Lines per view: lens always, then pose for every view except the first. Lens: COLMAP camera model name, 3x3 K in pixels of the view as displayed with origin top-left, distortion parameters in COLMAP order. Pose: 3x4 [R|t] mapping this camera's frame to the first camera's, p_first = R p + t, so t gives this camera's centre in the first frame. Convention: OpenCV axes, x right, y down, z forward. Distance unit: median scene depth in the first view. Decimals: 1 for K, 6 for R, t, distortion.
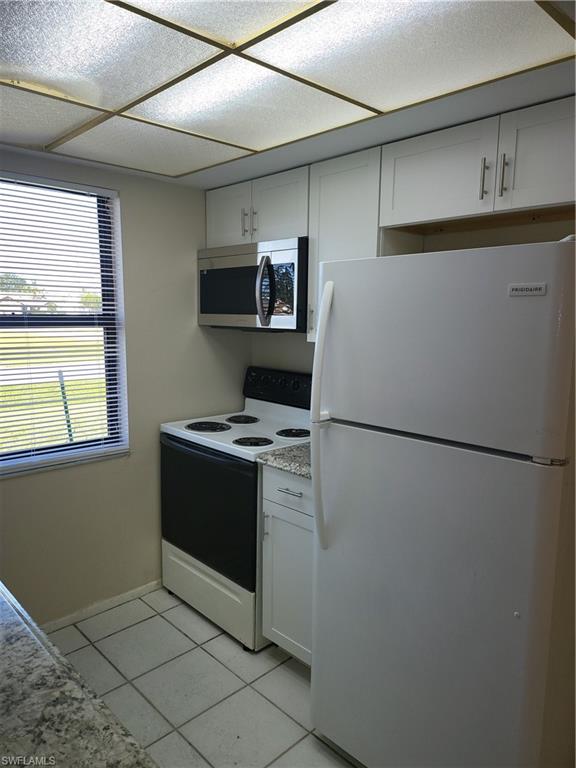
lens RADIAL K [[533.7, 0, 288.0], [0, 533.7, 384.0], [0, 0, 1]] dist [0.077336, -0.064677]
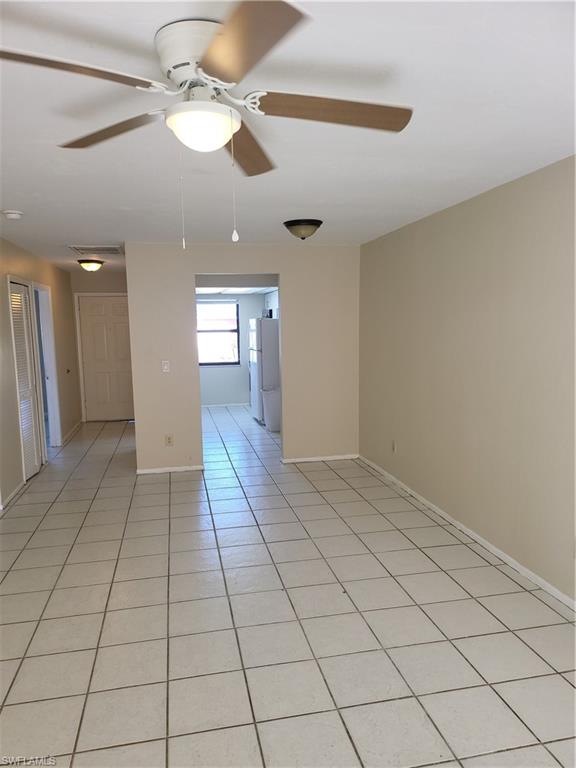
lens RADIAL K [[533.7, 0, 288.0], [0, 533.7, 384.0], [0, 0, 1]] dist [0.077336, -0.064677]
pose [[0.842030, 0.041933, -0.537798, 2.428844], [-0.037543, 0.999112, 0.019120, 0.219214], [0.538122, 0.004091, 0.842857, -2.504665]]
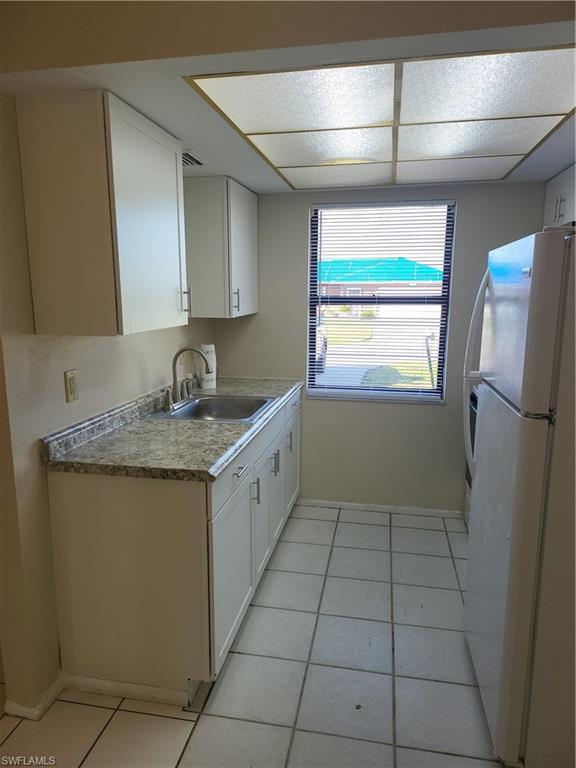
lens RADIAL K [[533.7, 0, 288.0], [0, 533.7, 384.0], [0, 0, 1]] dist [0.077336, -0.064677]
pose [[0.598365, 0.133244, -0.790066, 0.502641], [-0.108505, 0.990467, 0.084863, 0.013797], [0.793842, 0.034947, 0.607119, -0.081064]]
